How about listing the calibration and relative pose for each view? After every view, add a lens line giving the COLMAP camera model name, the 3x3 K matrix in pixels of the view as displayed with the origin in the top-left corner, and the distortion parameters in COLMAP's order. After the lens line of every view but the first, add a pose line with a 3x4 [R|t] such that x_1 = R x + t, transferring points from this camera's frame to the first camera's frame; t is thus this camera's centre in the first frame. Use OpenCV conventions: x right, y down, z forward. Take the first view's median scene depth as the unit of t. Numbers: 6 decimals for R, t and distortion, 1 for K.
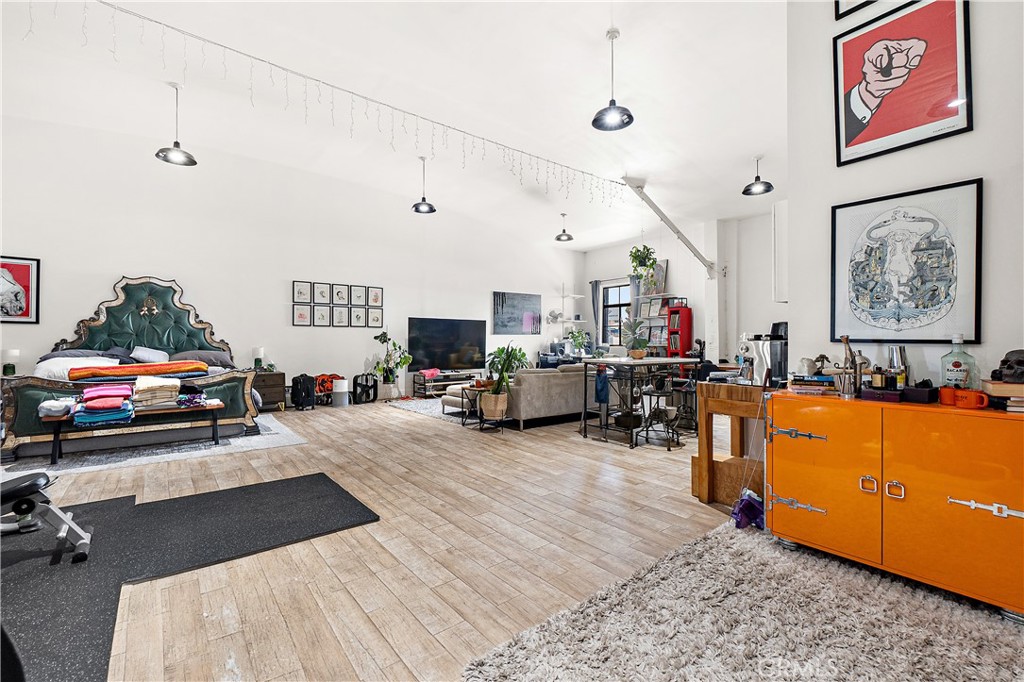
lens RADIAL K [[447.2, 0, 509.5], [0, 447.2, 341.7], [0, 0, 1]] dist [-0.001425, -0.000022]
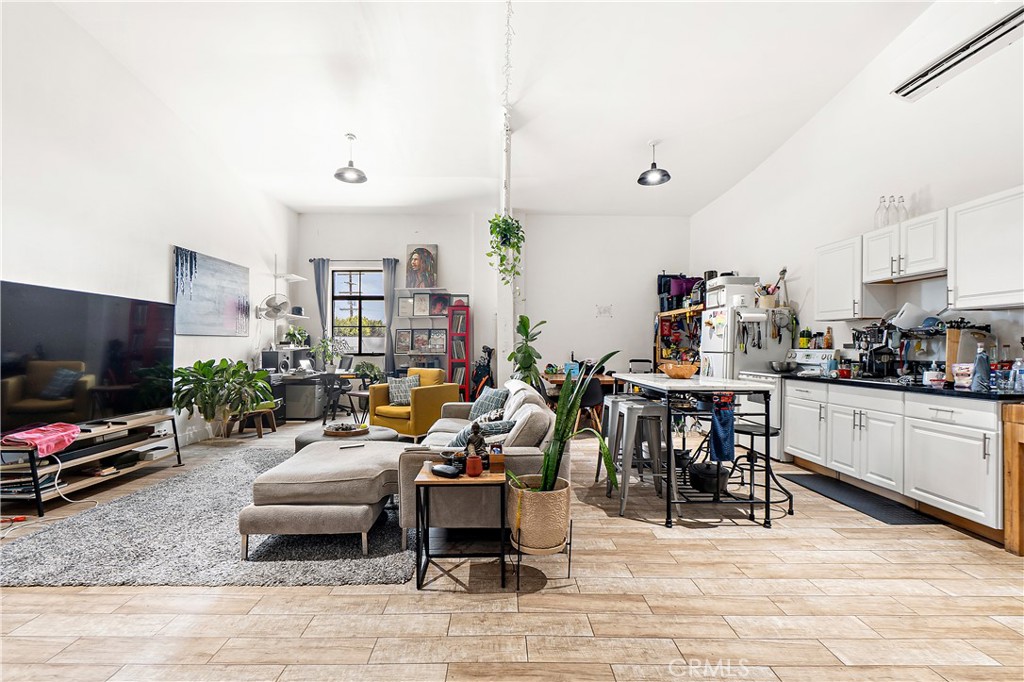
lens RADIAL K [[457.9, 0, 509.4], [0, 457.9, 347.4], [0, 0, 1]] dist [0.007898, 0.000278]
pose [[0.613022, 0.003040, 0.790060, -0.203586], [-0.003140, 0.999994, -0.001411, -0.002241], [-0.790059, -0.001616, 0.613028, 0.401422]]
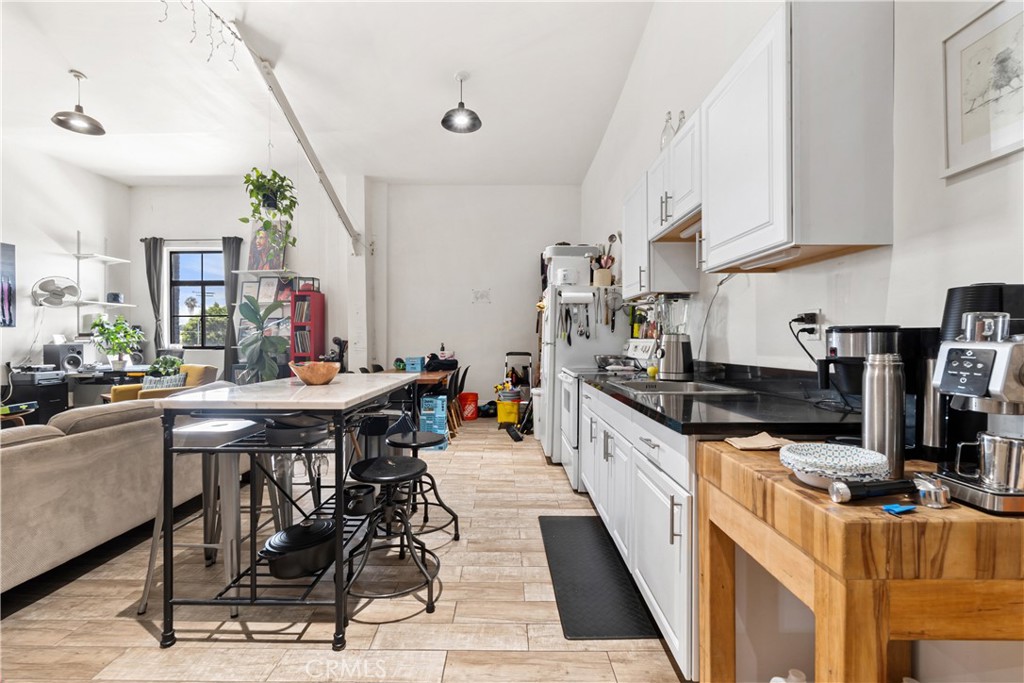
lens RADIAL K [[447.2, 0, 509.5], [0, 447.2, 342.2], [0, 0, 1]] dist [-0.001425, -0.000022]
pose [[0.633994, -0.004167, 0.773327, 0.038670], [0.001288, 0.999990, 0.004333, -0.000957], [-0.773337, -0.001752, 0.633993, 0.300792]]
